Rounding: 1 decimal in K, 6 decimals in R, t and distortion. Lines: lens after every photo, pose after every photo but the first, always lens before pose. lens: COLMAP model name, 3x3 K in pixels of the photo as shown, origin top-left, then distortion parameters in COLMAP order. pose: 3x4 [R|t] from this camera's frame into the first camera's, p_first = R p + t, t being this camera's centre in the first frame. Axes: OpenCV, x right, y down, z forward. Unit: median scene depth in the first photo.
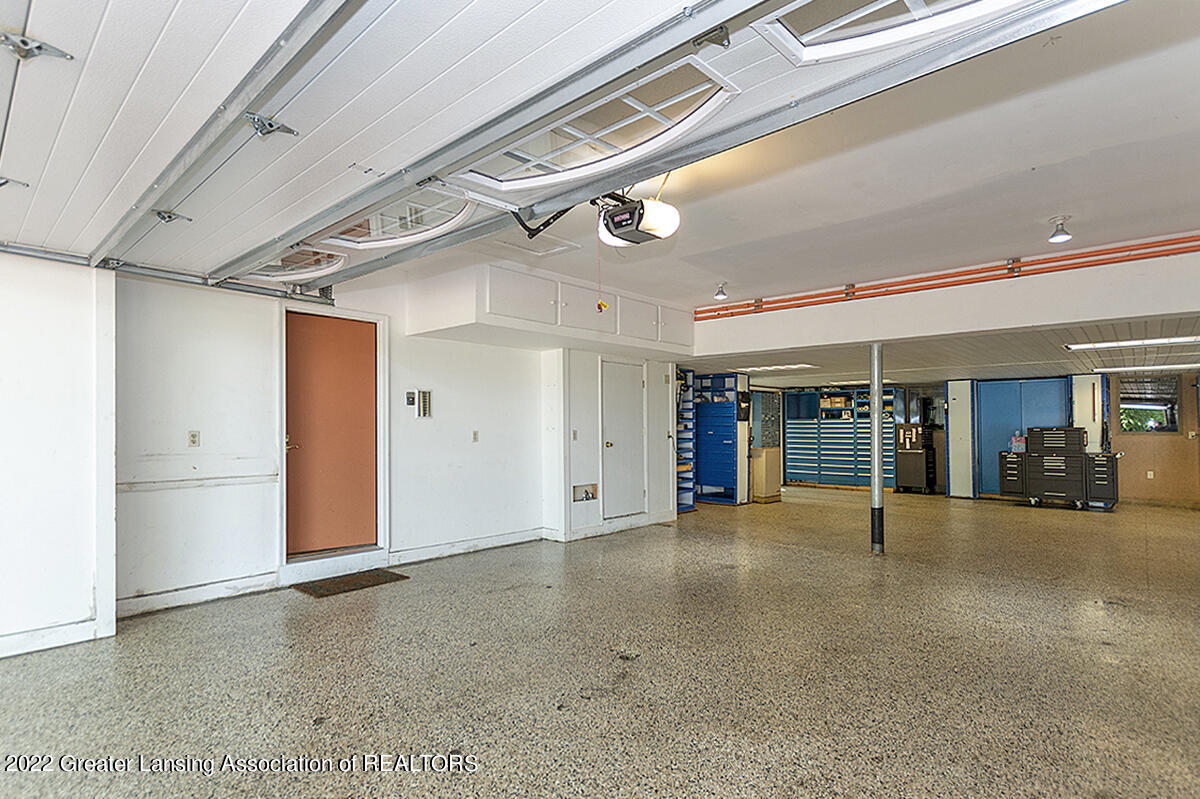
lens RADIAL K [[554.9, 0, 601.5], [0, 554.9, 411.5], [0, 0, 1]] dist [-0.003459, -0.000512]
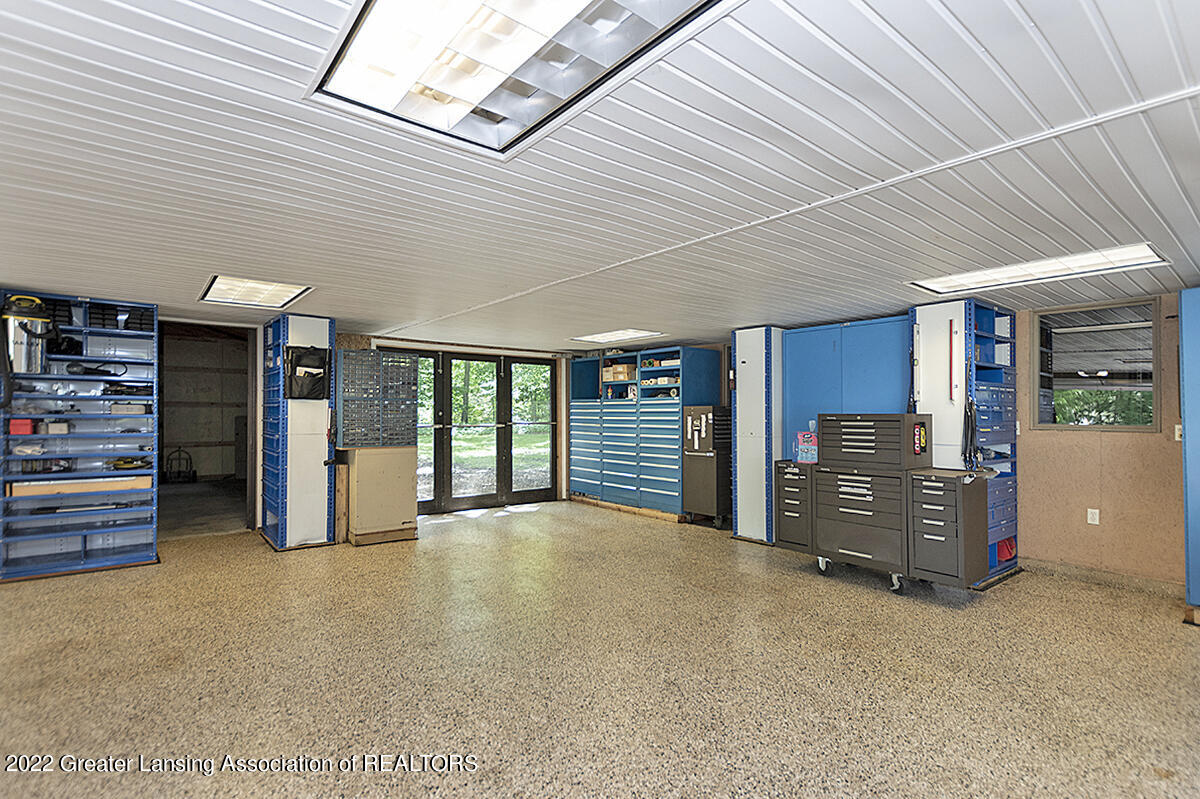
lens RADIAL K [[580.1, 0, 595.6], [0, 580.1, 402.0], [0, 0, 1]] dist [0.015141, 0.000013]
pose [[0.993333, 0.003424, -0.115234, 0.567069], [-0.002300, 0.999949, 0.009884, 0.012092], [0.115262, -0.009553, 0.993289, 0.411032]]
